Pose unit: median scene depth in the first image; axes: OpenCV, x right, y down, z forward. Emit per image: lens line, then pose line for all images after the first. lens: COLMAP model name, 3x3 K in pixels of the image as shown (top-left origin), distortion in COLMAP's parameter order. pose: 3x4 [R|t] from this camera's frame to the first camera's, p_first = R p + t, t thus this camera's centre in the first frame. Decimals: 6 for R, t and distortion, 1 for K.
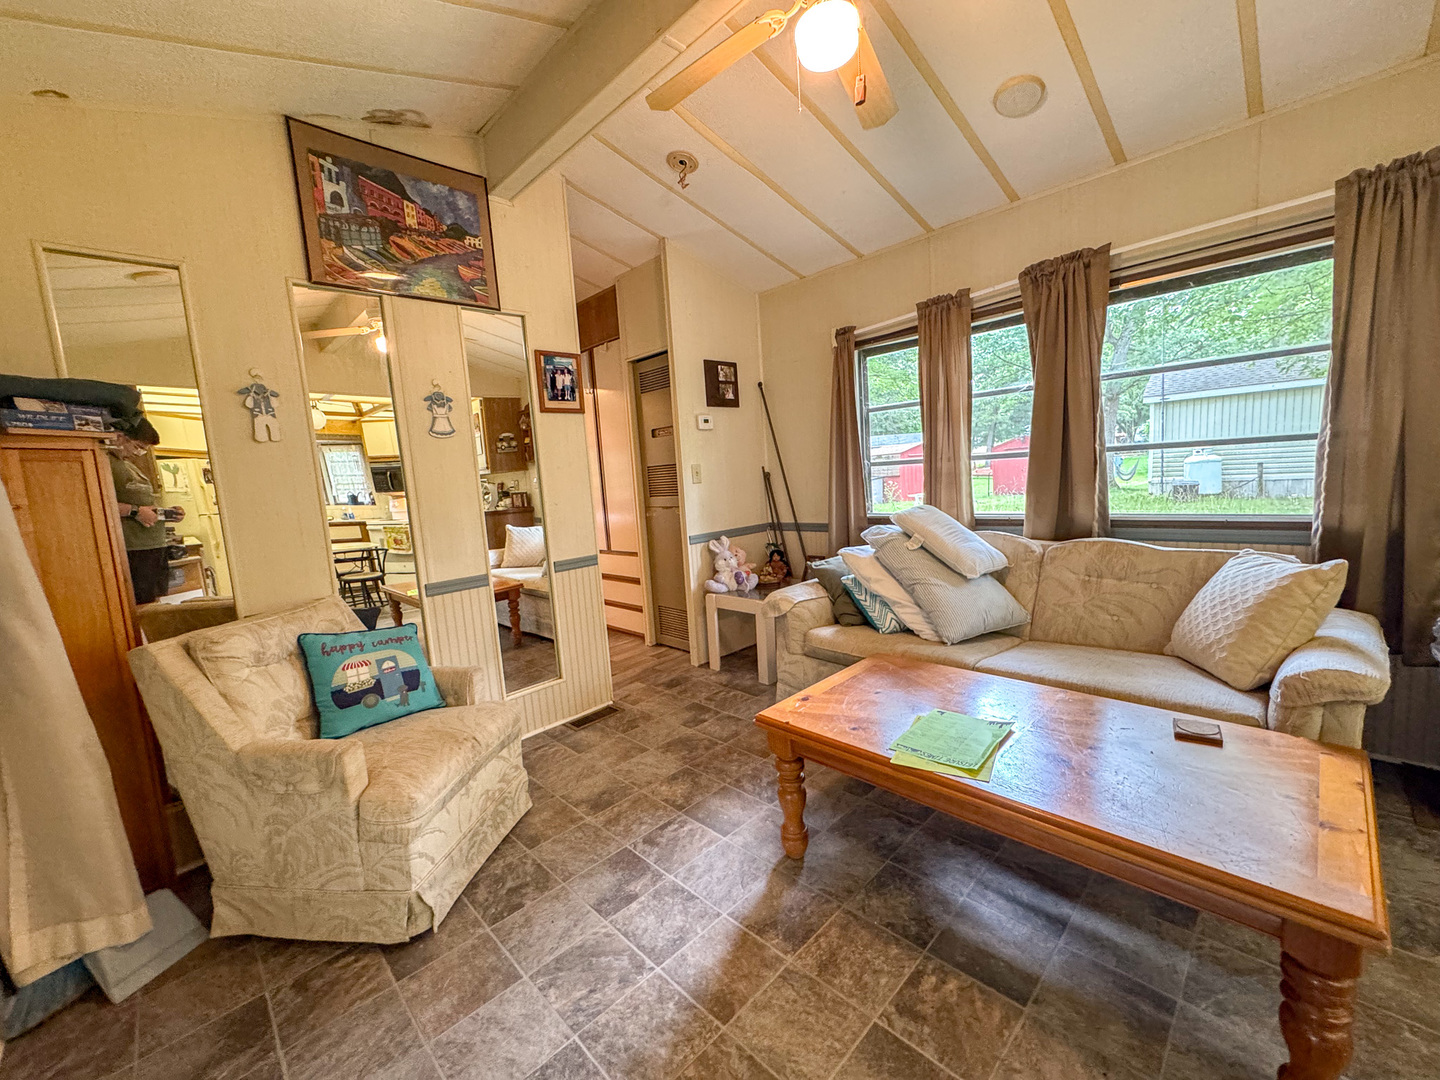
lens RADIAL K [[575.9, 0, 715.3], [0, 575.9, 542.4], [0, 0, 1]] dist [-0.004509, 0.000402]
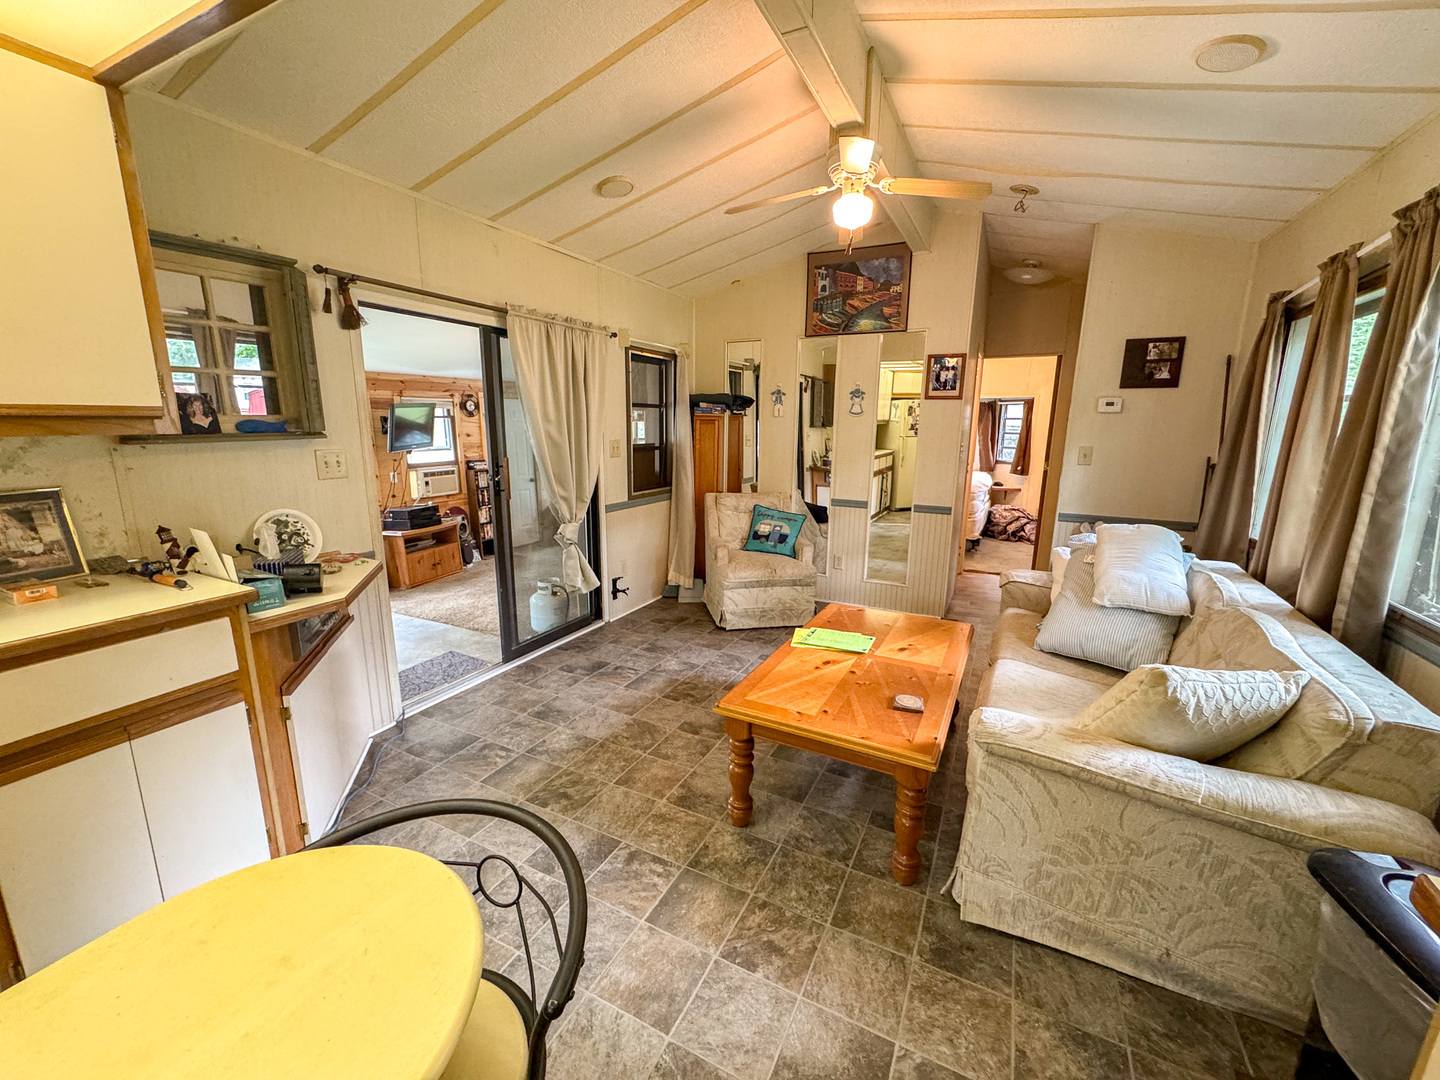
lens RADIAL K [[575.9, 0, 719.4], [0, 575.9, 544.1], [0, 0, 1]] dist [-0.004509, 0.000402]
pose [[0.318238, 0.271716, -0.908238, 1.078726], [-0.147809, 0.960550, 0.235575, -0.165314], [0.936417, 0.059277, 0.345845, 0.060903]]
